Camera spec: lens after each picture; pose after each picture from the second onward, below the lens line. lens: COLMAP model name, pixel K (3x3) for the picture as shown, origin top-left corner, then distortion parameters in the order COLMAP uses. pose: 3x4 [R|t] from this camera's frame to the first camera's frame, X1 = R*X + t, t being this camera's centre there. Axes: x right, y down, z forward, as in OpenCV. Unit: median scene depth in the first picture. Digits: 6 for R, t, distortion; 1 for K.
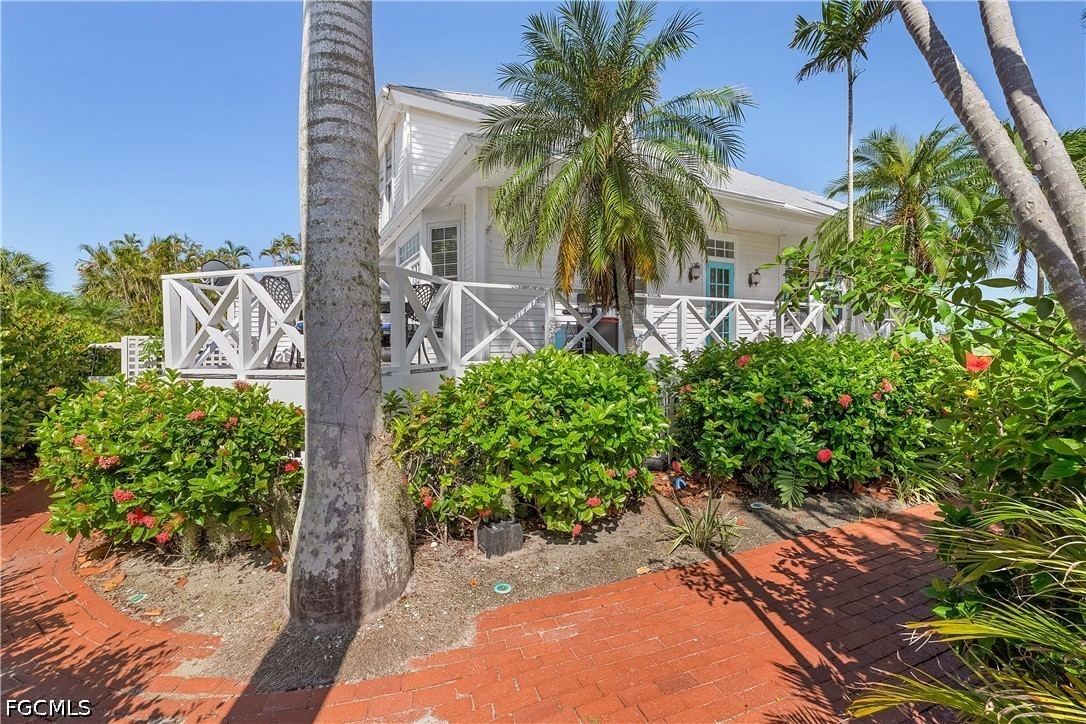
lens RADIAL K [[462.3, 0, 539.9], [0, 462.3, 350.3], [0, 0, 1]] dist [-0.007484, 0.002317]
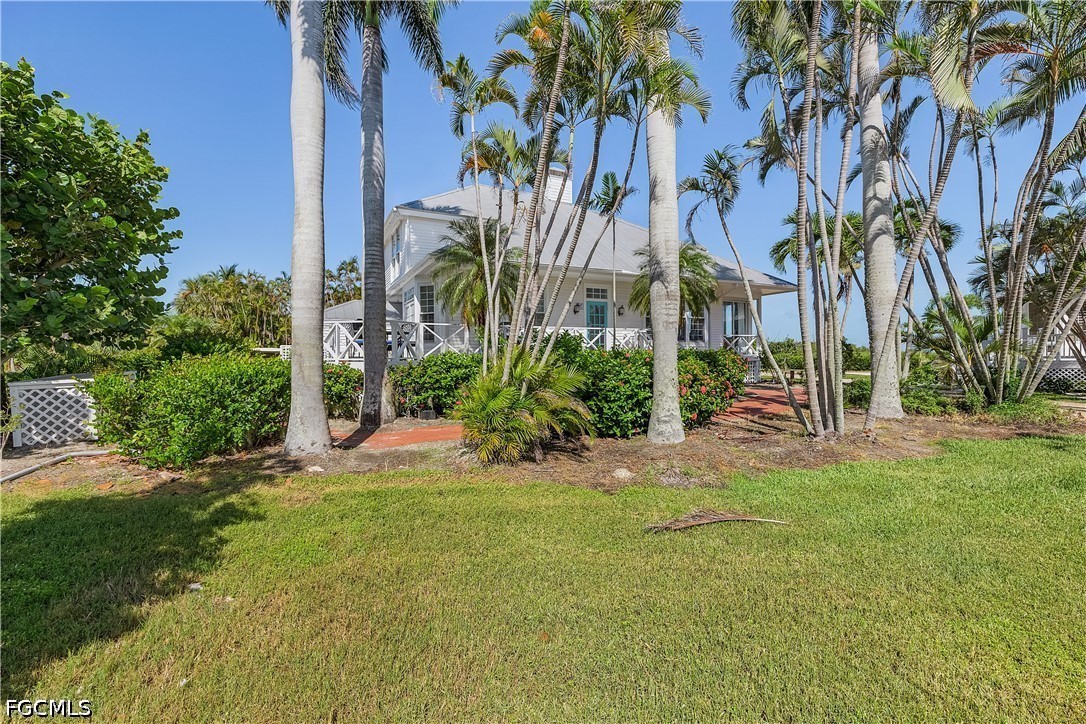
lens RADIAL K [[462.3, 0, 546.7], [0, 462.3, 369.9], [0, 0, 1]] dist [-0.007484, 0.002317]
pose [[0.999533, 0.005662, -0.030015, 0.793230], [-0.004982, 0.999731, 0.022672, 0.049296], [0.030135, -0.022512, 0.999292, -1.995216]]
